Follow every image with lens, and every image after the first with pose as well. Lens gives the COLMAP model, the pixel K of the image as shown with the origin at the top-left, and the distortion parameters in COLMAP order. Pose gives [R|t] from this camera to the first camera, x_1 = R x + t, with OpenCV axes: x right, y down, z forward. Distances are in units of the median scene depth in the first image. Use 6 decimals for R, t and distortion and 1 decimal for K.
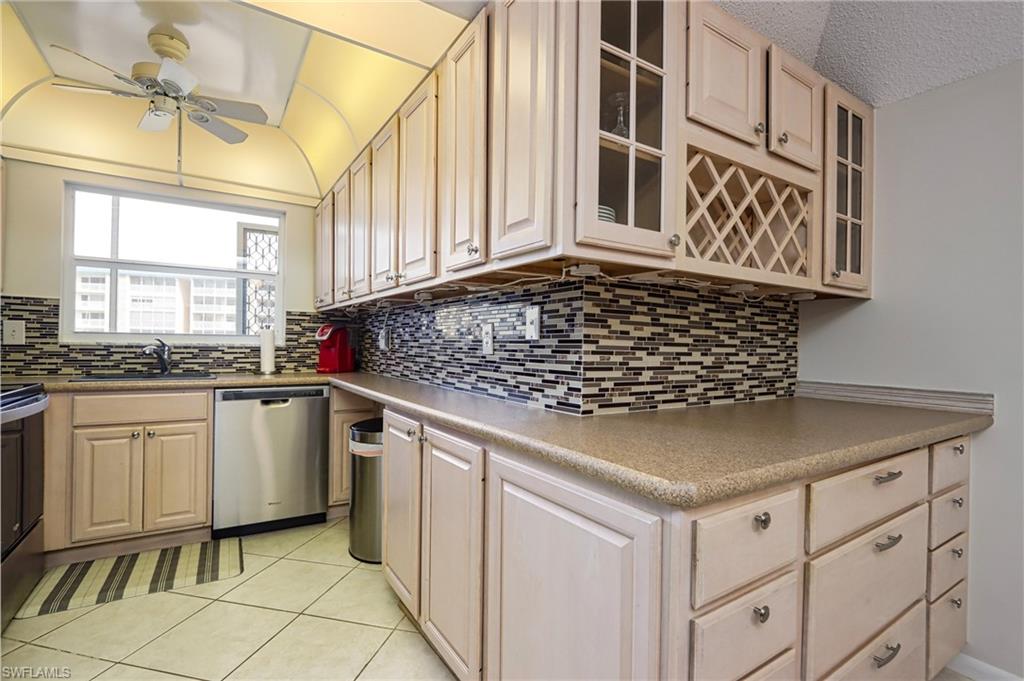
lens RADIAL K [[469.8, 0, 509.2], [0, 469.8, 345.1], [0, 0, 1]] dist [-0.012074, 0.000830]
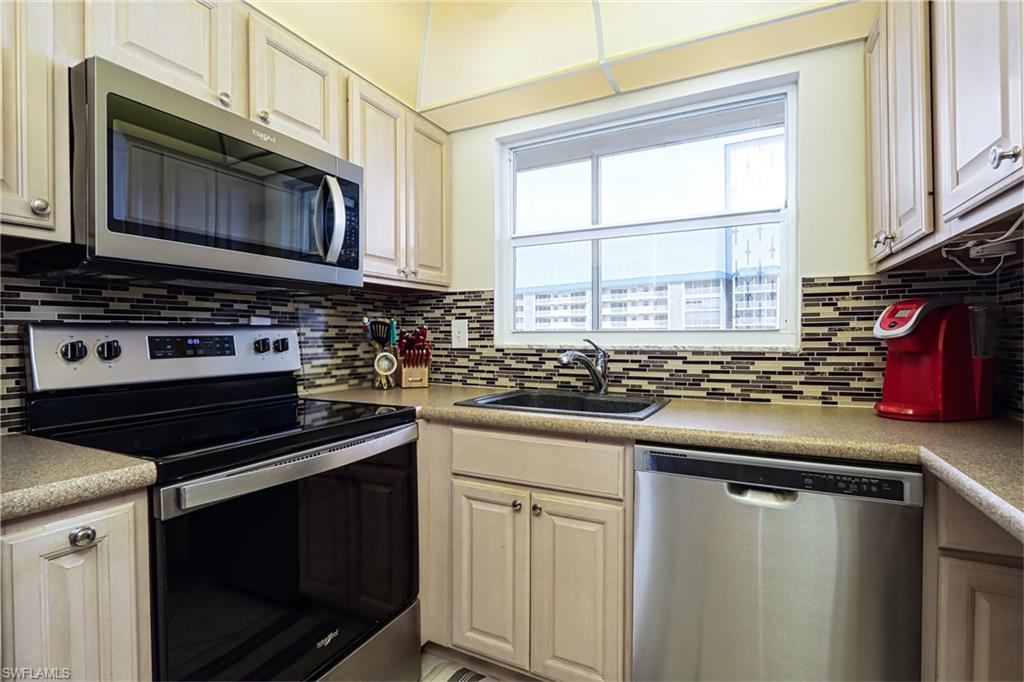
lens RADIAL K [[469.8, 0, 512.0], [0, 469.8, 341.8], [0, 0, 1]] dist [-0.012074, 0.000830]
pose [[0.501118, -0.003982, -0.865370, -0.267124], [0.007196, 0.999974, -0.000434, -0.011366], [0.865349, -0.006010, 0.501134, 0.636549]]
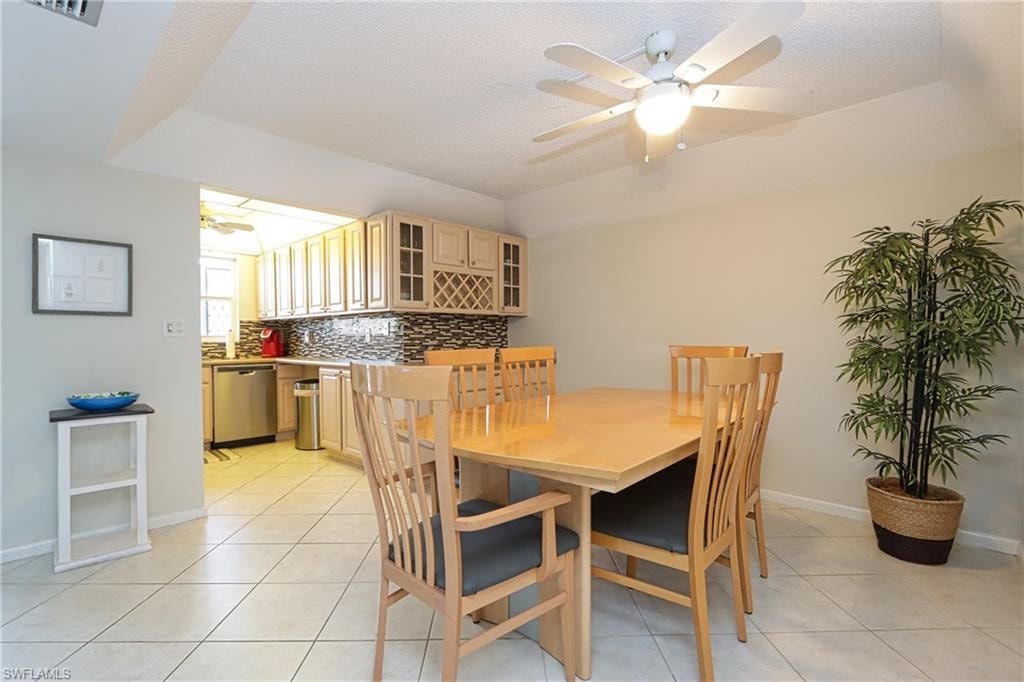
lens RADIAL K [[507.2, 0, 511.5], [0, 507.2, 339.7], [0, 0, 1]] dist [0.004358, 0.000149]
pose [[0.974427, -0.023129, 0.223509, 0.062949], [0.022651, 0.999732, 0.004702, 0.009205], [-0.223558, 0.000481, 0.974690, -1.193204]]
